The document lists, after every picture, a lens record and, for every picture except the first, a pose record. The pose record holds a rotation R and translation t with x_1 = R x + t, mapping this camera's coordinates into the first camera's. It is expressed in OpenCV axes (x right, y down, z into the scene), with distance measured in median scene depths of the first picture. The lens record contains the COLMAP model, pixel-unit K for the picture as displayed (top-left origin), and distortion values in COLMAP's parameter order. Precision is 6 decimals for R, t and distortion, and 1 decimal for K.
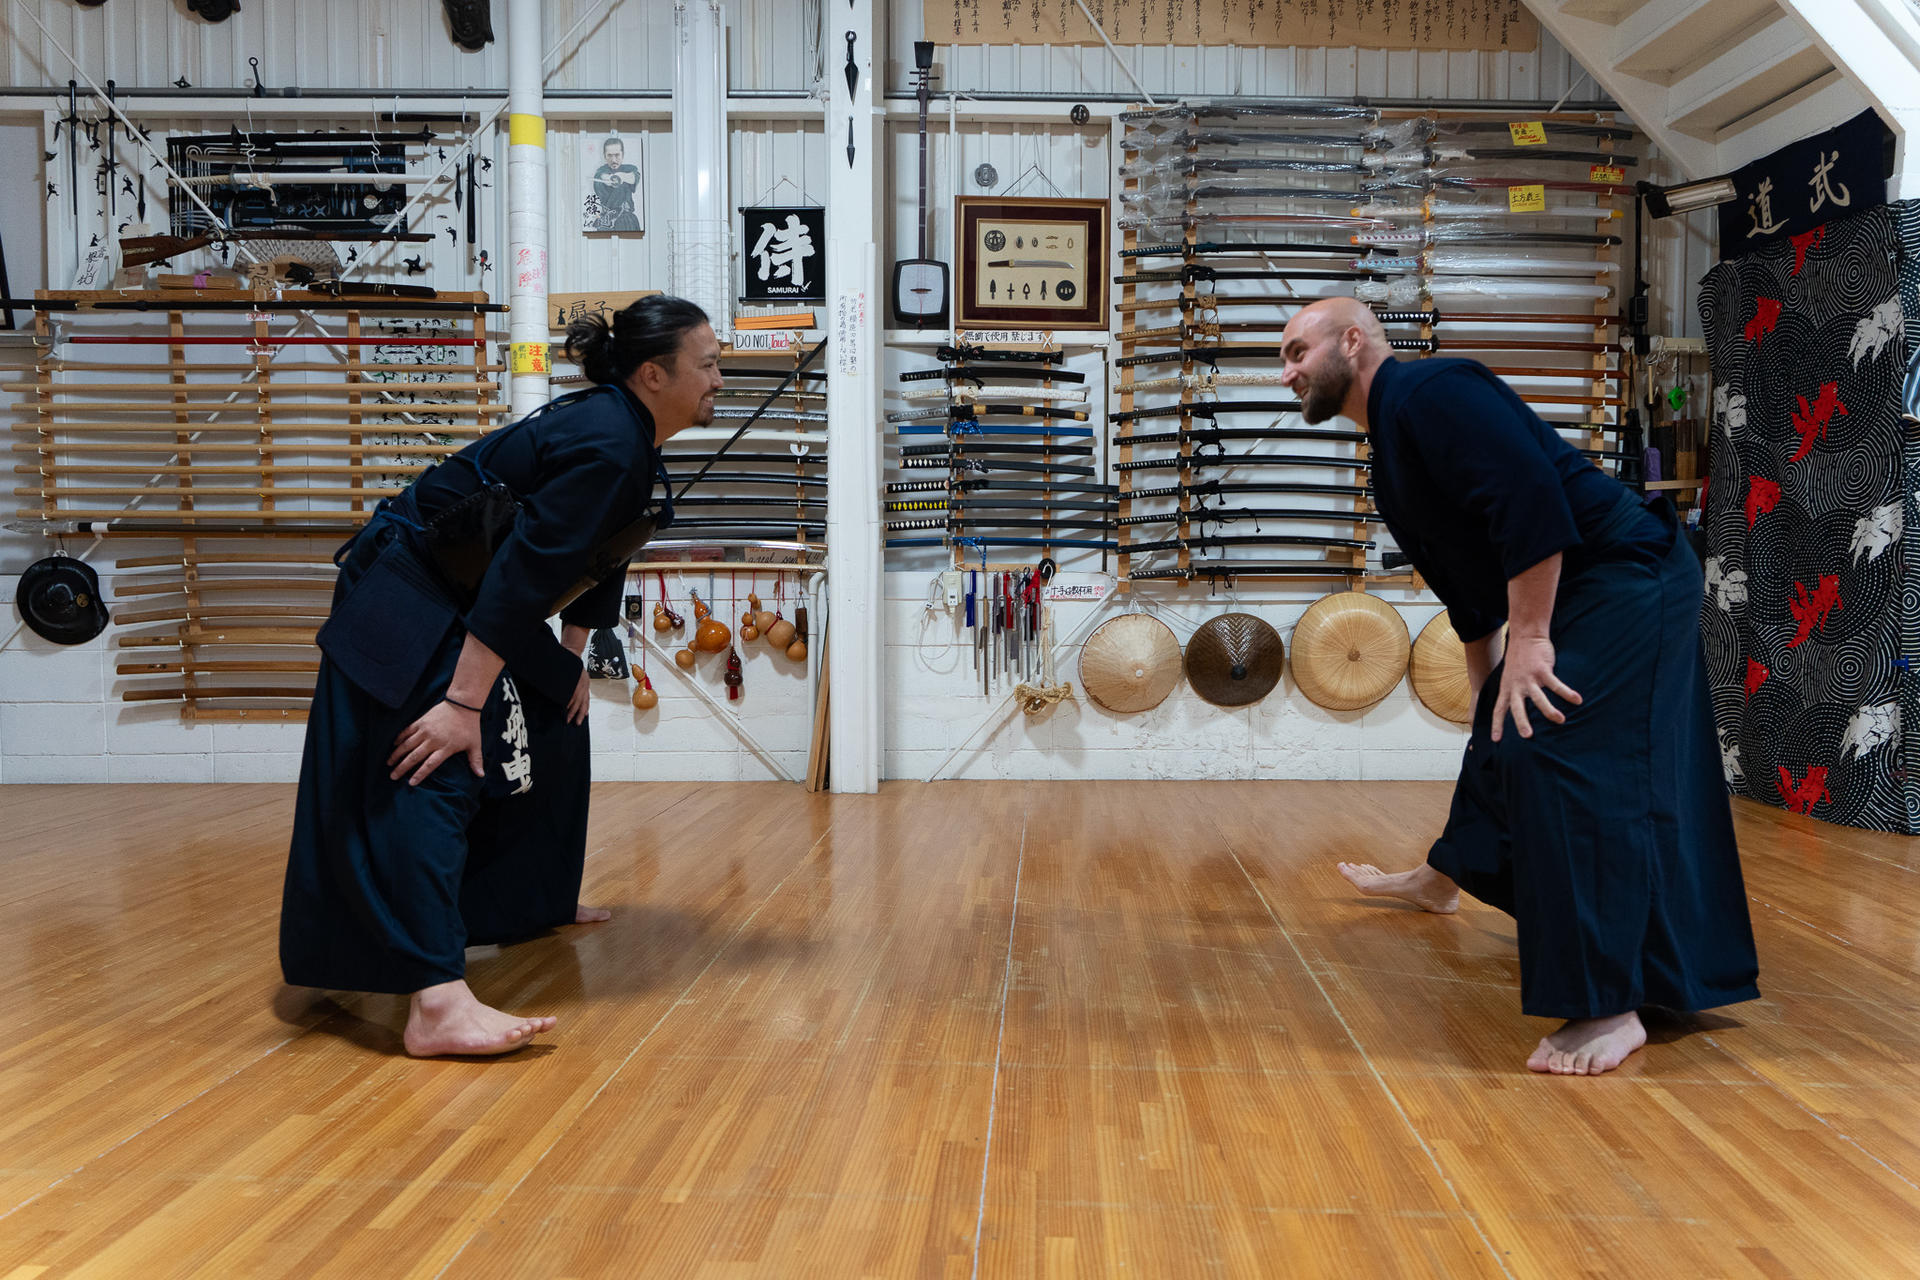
lens RADIAL K [[1474.3, 0, 961.4], [0, 1474.3, 640.1], [0, 0, 1]] dist [-0.003712, 0.003963]
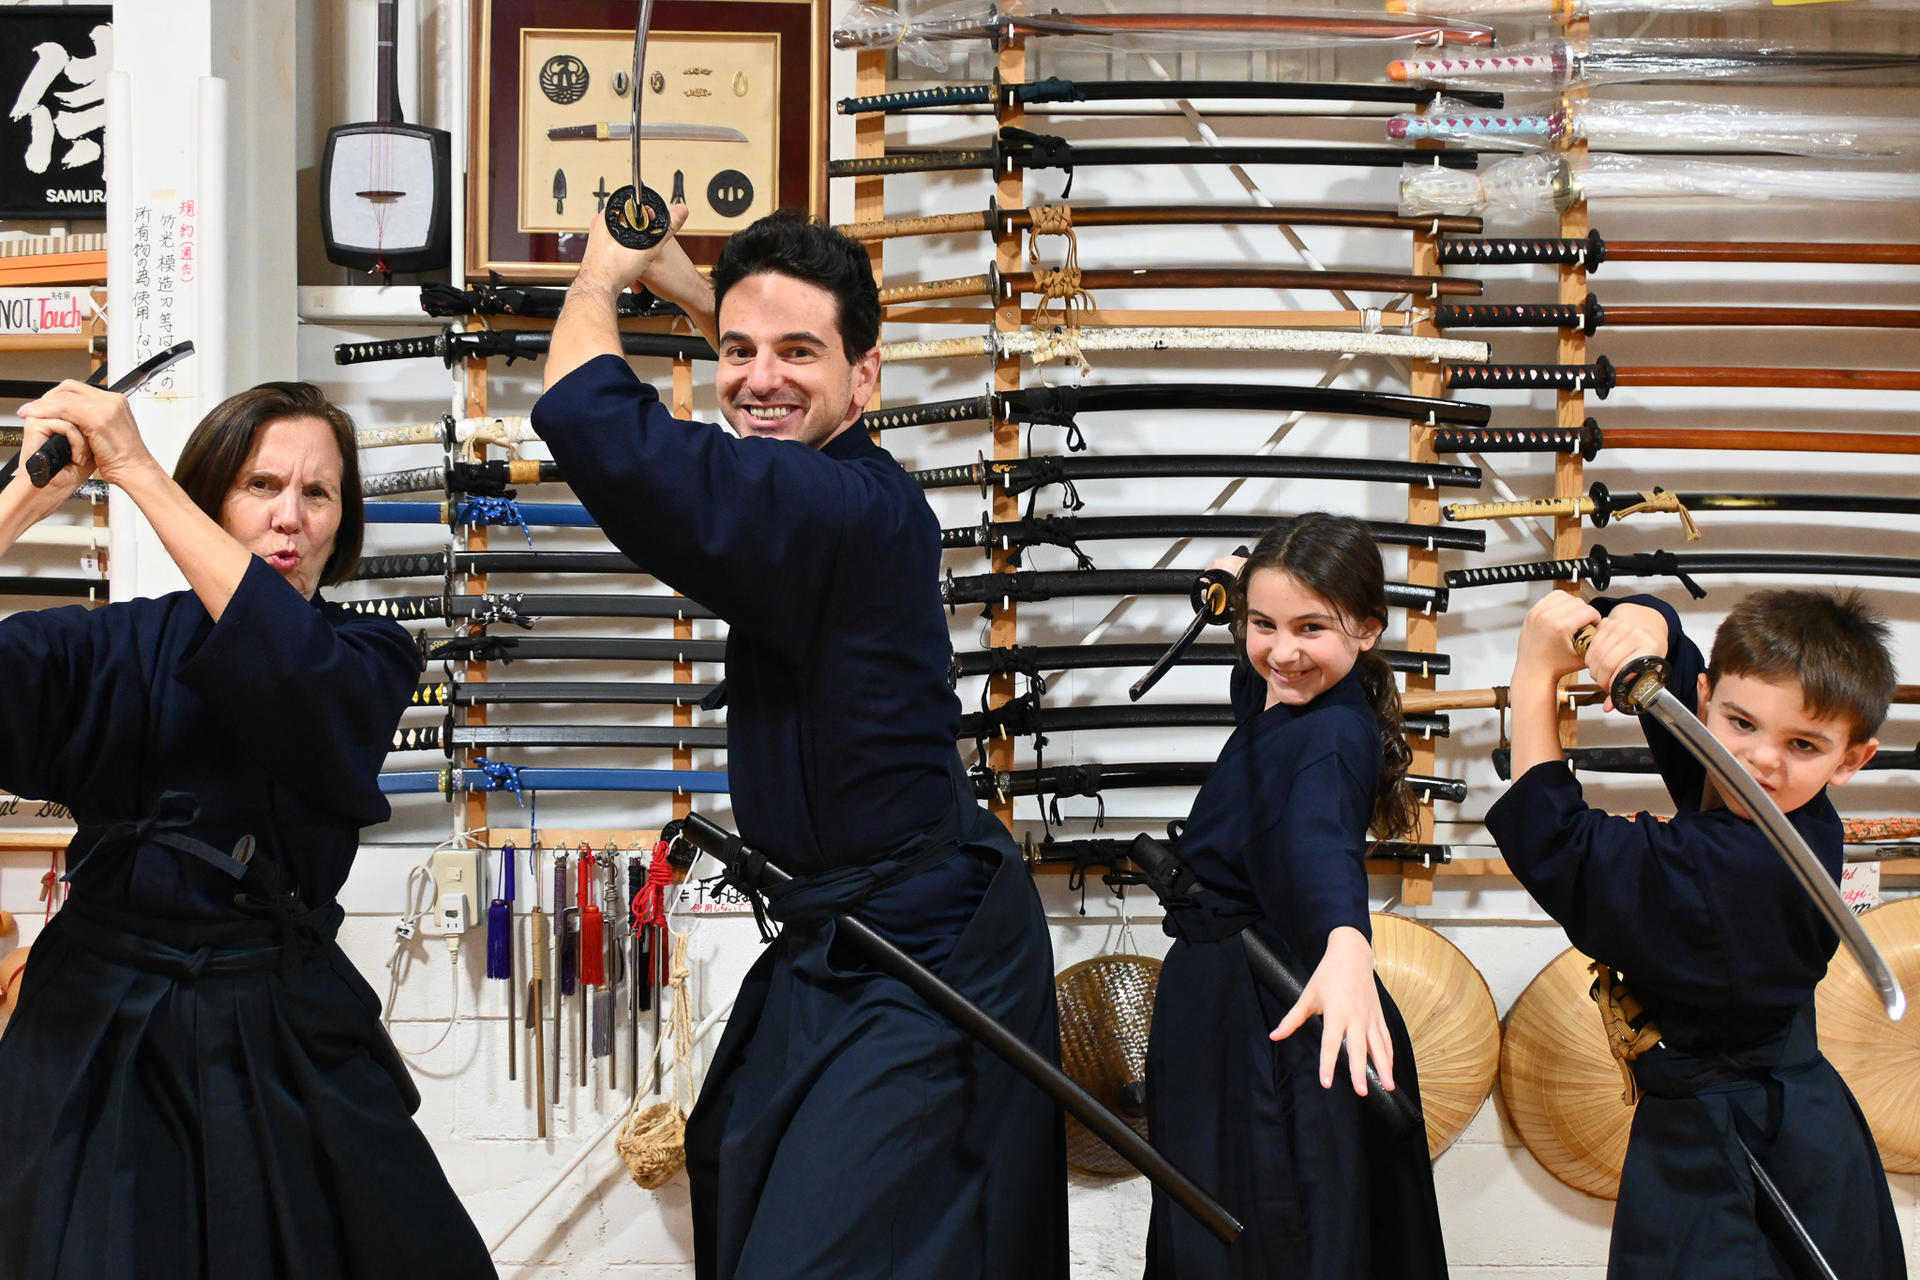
lens RADIAL K [[2134.8, 0, 966.8], [0, 2134.8, 647.9], [0, 0, 1]] dist [0.012392, 0.000000]
pose [[0.999587, 0.000379, -0.028718, 0.158968], [-0.001191, 0.999599, -0.028279, -0.087712], [0.028696, 0.028302, 0.999187, 0.384925]]
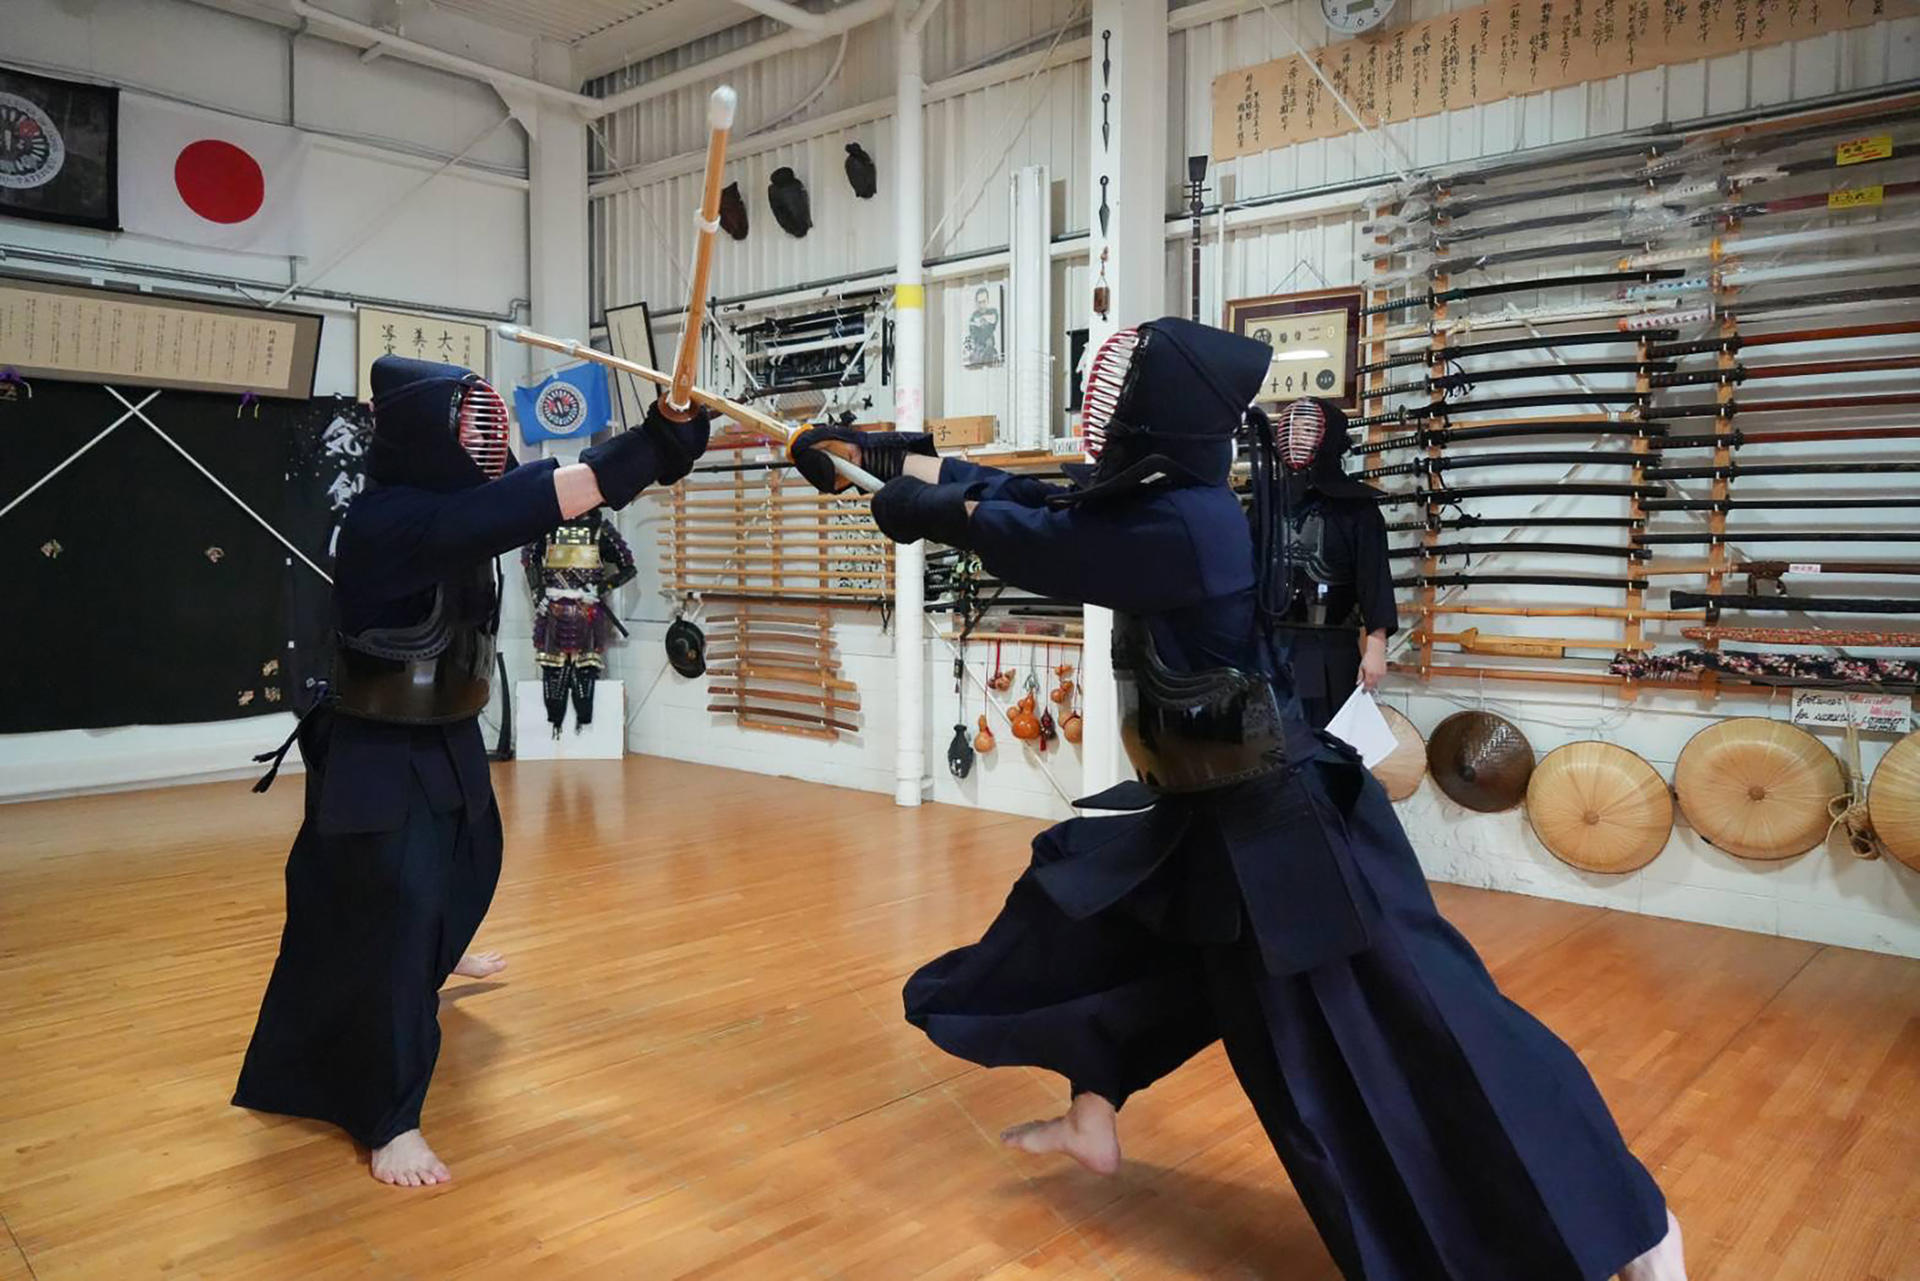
lens RADIAL K [[1319.0, 0, 940.4], [0, 1319.0, 622.9], [0, 0, 1]] dist [-0.007056, 0.020926]
pose [[0.749113, 0.036592, -0.661431, 0.480293], [-0.034212, 0.999278, 0.016535, -0.077018], [0.661558, 0.010243, 0.749824, 0.148958]]
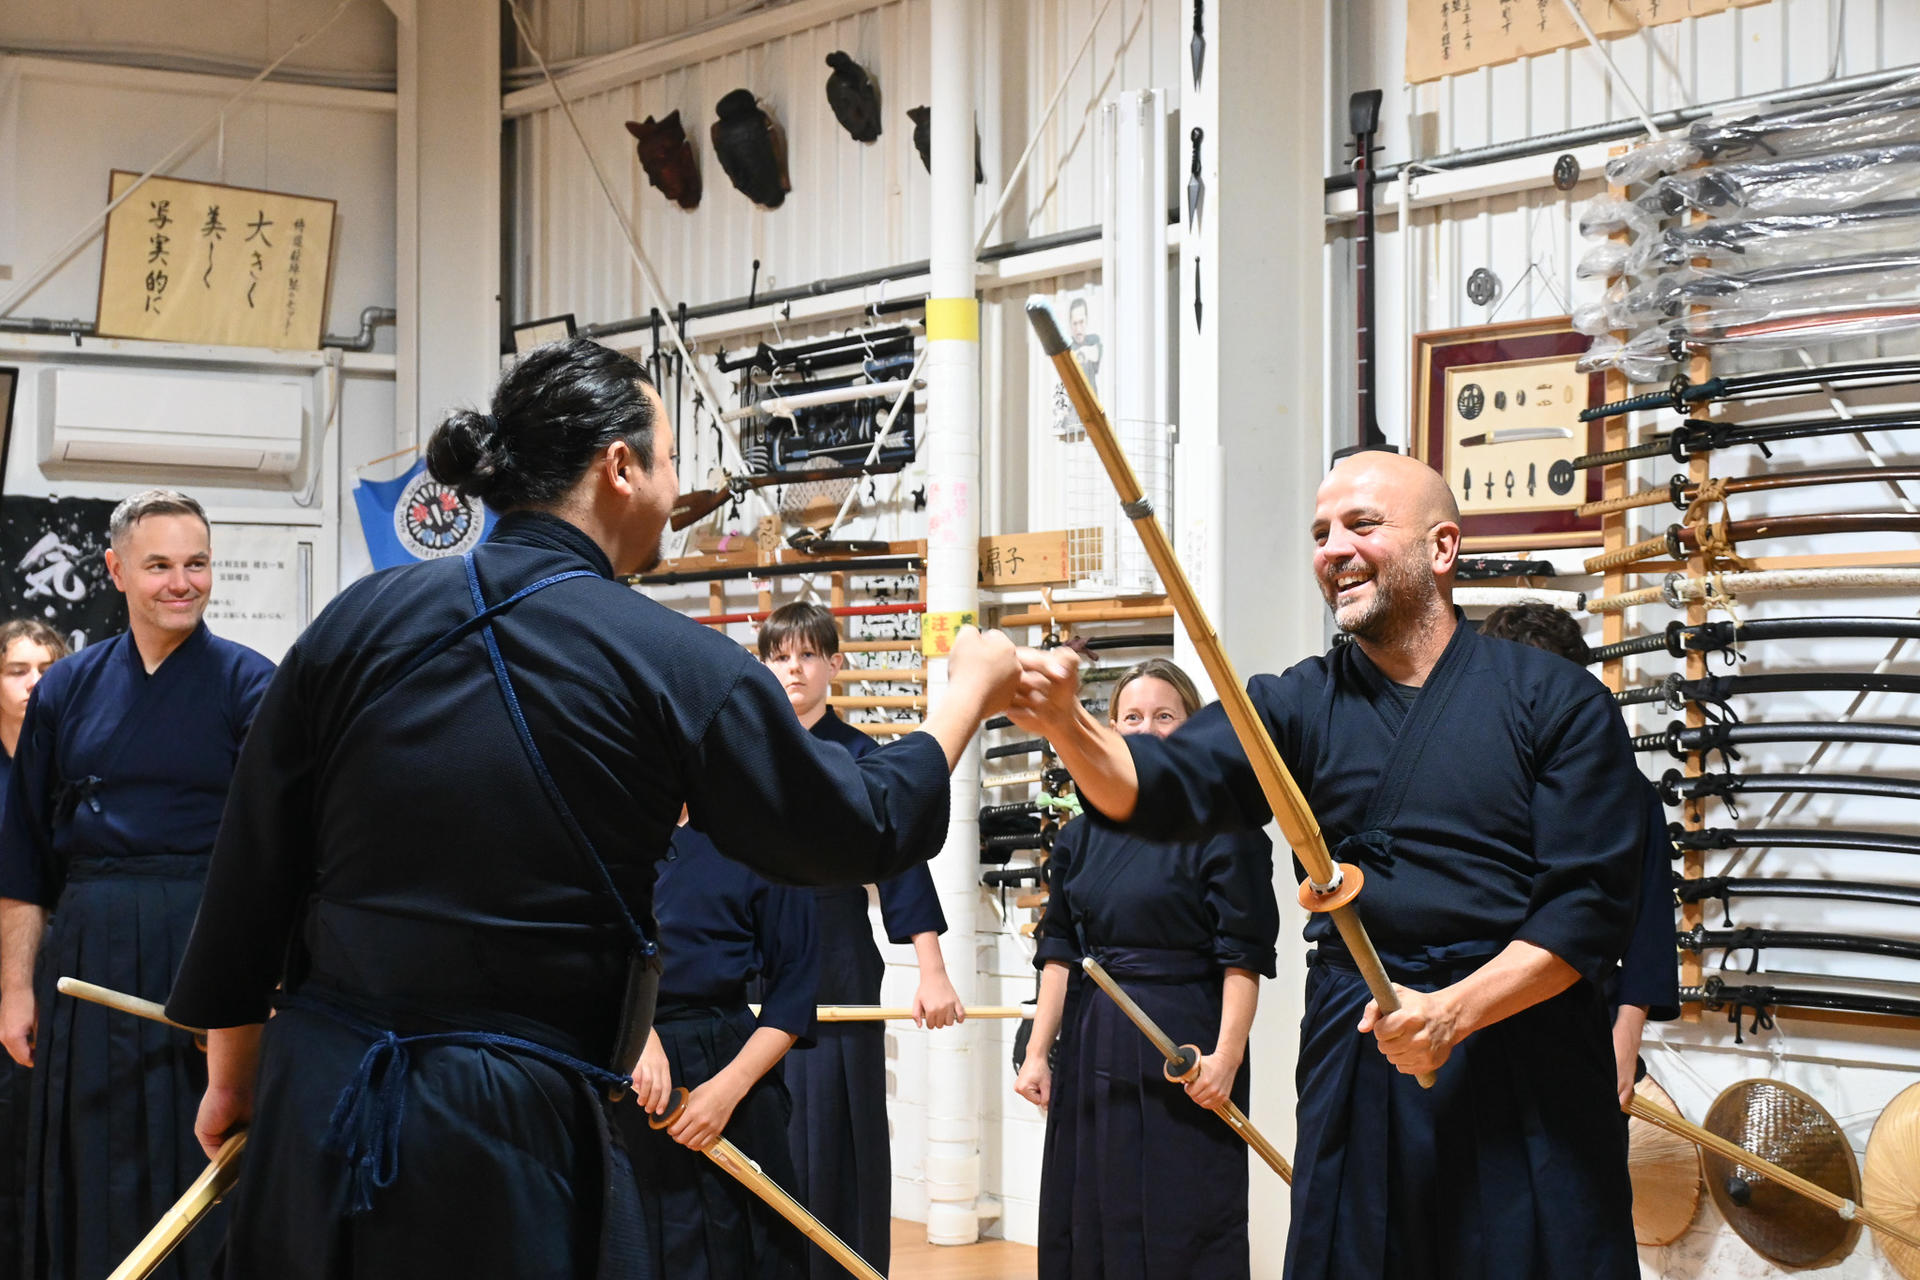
lens RADIAL K [[3368.5, 0, 897.6], [0, 3368.5, 600.9], [0, 0, 1]] dist [0.107385, 0.000000]
pose [[0.554183, -0.031037, -0.831816, 1.014176], [-0.036435, 0.997442, -0.061492, -0.101572], [0.831597, 0.064385, 0.551634, 0.075970]]
